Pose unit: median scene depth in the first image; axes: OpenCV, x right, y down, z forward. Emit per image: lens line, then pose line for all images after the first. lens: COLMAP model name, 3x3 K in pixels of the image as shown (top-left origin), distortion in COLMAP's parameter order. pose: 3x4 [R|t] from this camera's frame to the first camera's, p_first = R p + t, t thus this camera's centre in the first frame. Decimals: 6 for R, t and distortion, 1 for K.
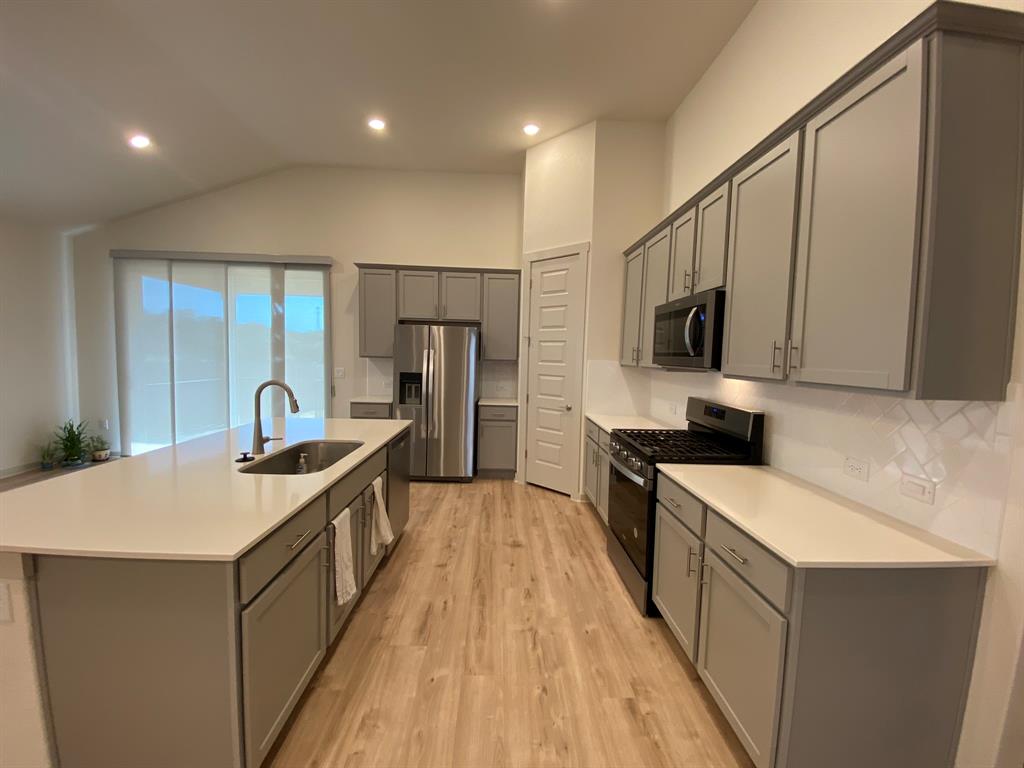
lens RADIAL K [[419.9, 0, 510.6], [0, 419.9, 388.9], [0, 0, 1]] dist [-0.004120, -0.000666]
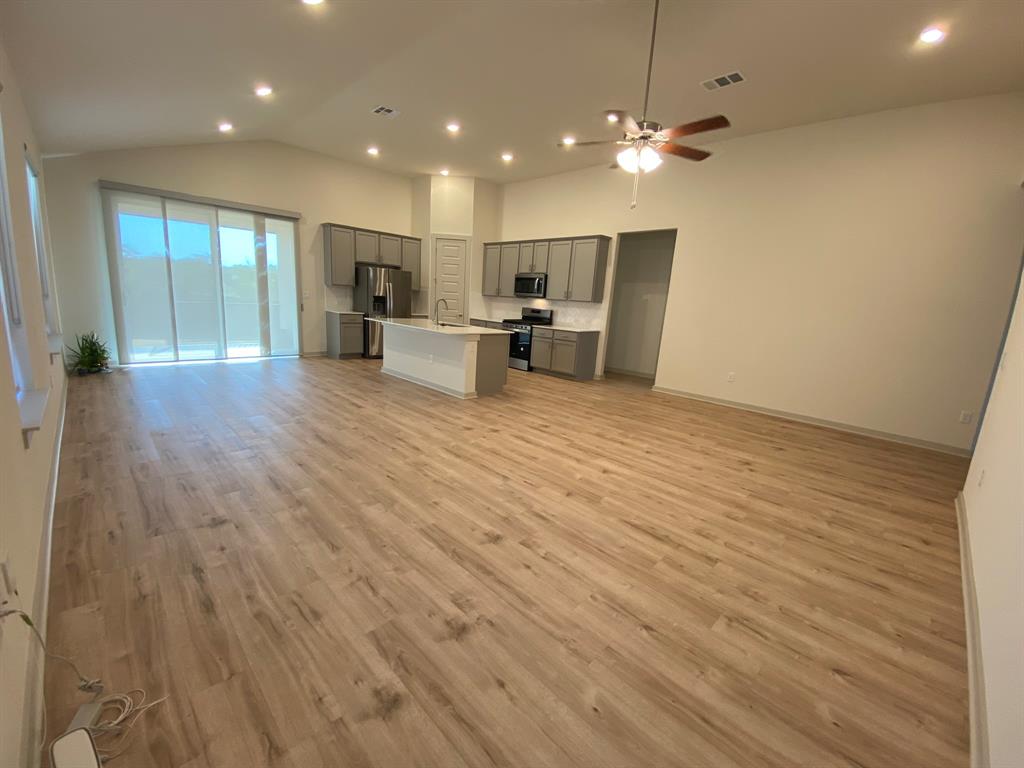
lens RADIAL K [[419.9, 0, 513.1], [0, 419.9, 382.0], [0, 0, 1]] dist [-0.004120, -0.000666]
pose [[0.732201, -0.118502, 0.670700, -0.968197], [0.010442, 0.986585, 0.162914, 0.035164], [-0.681009, -0.112282, 0.723616, -0.648171]]
